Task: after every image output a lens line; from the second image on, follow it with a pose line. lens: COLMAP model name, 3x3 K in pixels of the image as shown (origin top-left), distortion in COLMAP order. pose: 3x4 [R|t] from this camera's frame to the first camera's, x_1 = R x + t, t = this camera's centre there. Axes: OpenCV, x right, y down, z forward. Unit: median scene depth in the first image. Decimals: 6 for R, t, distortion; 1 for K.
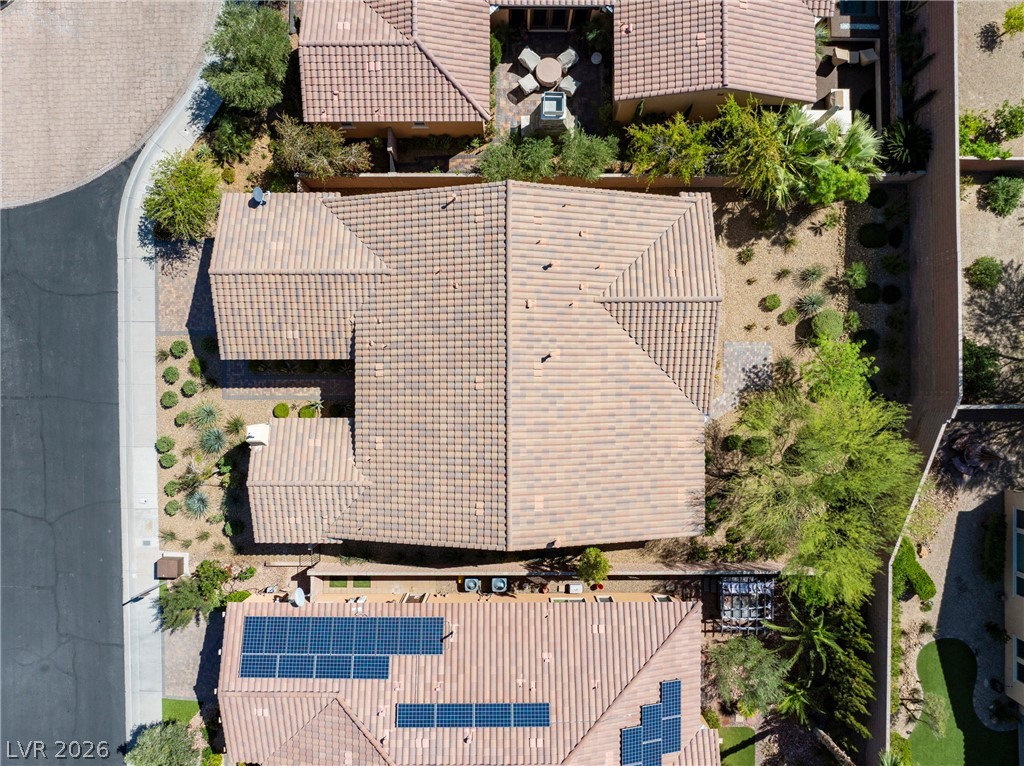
lens RADIAL K [[722.3, 0, 515.1], [0, 722.3, 383.1], [0, 0, 1]] dist [-0.063098, 0.038206]
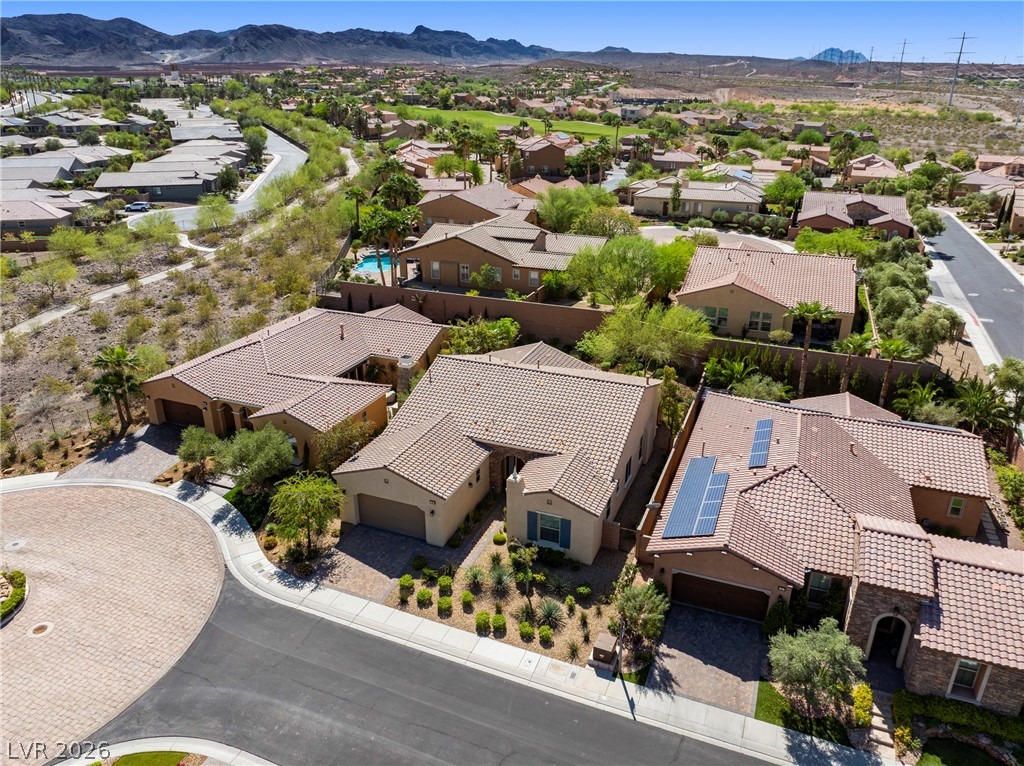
lens RADIAL K [[720.3, 0, 515.8], [0, 720.3, 383.3], [0, 0, 1]] dist [-0.036400, 0.001164]
pose [[0.371606, -0.363551, 0.854248, -1.201102], [0.928388, 0.143259, -0.342889, 0.421073], [0.002279, 0.920493, 0.390752, 0.306411]]
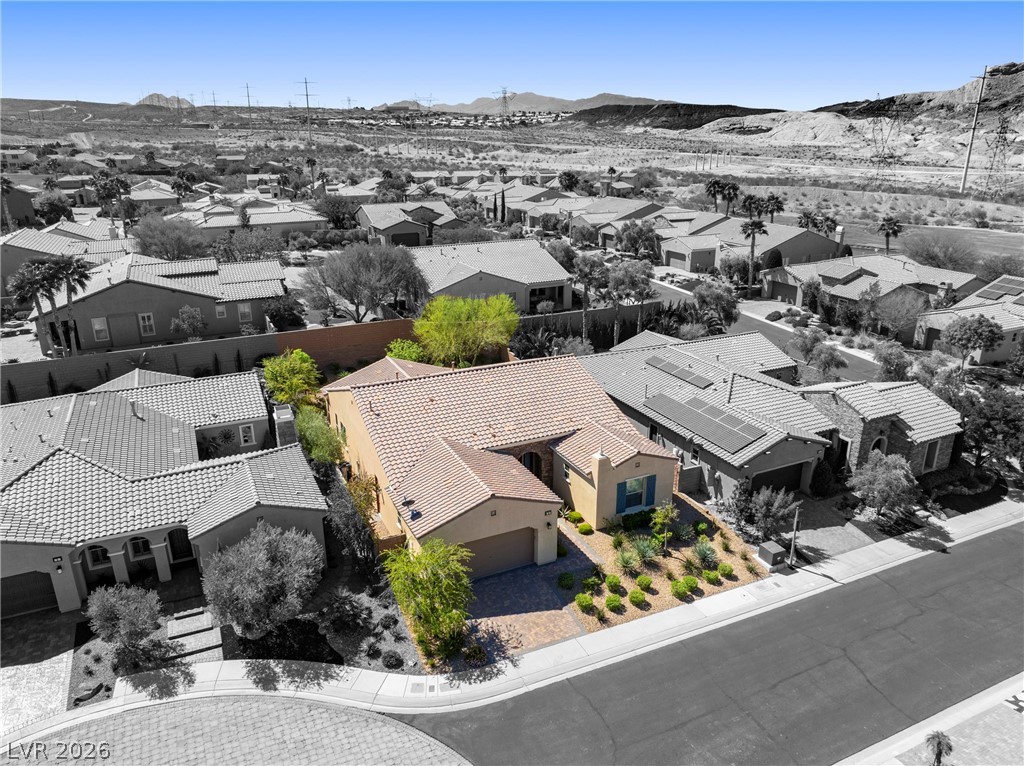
lens RADIAL K [[720.3, 0, 515.8], [0, 720.3, 383.3], [0, 0, 1]] dist [-0.036400, 0.001164]
pose [[-0.432823, -0.306743, 0.847687, -1.123788], [0.901479, -0.146312, 0.407344, -0.463668], [-0.000923, 0.940480, 0.339849, 0.410286]]
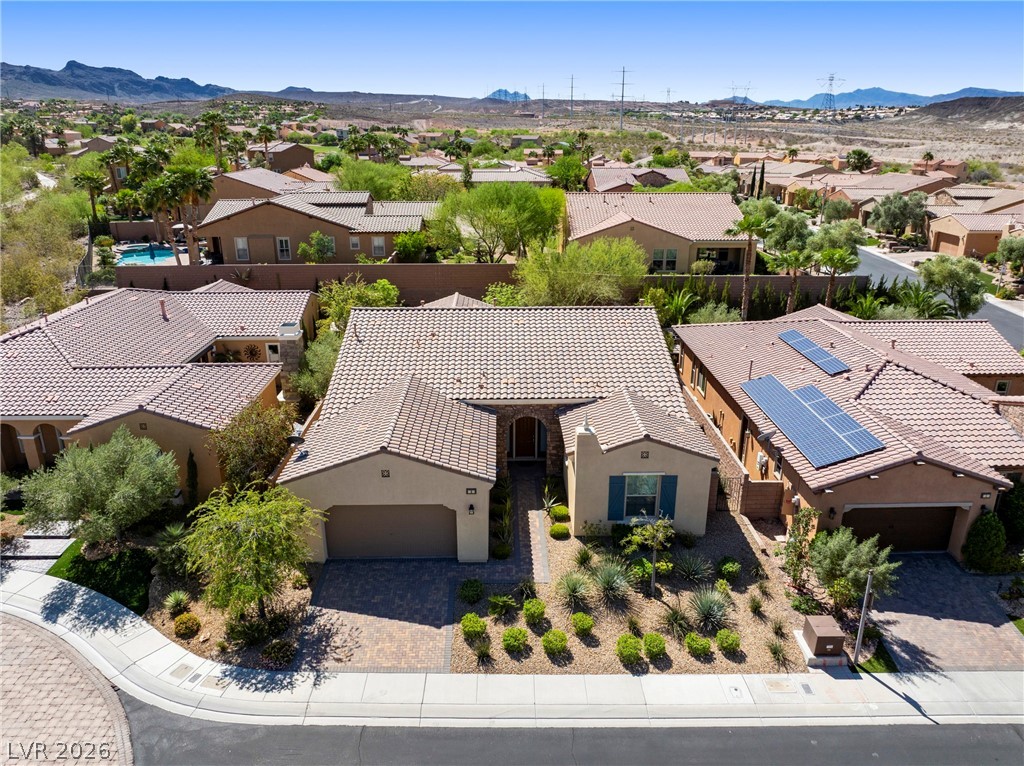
lens RADIAL K [[722.3, 0, 515.1], [0, 722.3, 383.1], [0, 0, 1]] dist [-0.063098, 0.038206]
pose [[-0.023366, -0.344615, 0.938453, -0.981663], [0.999727, -0.008142, 0.021902, -0.023899], [0.000093, 0.938709, 0.344711, 0.572382]]
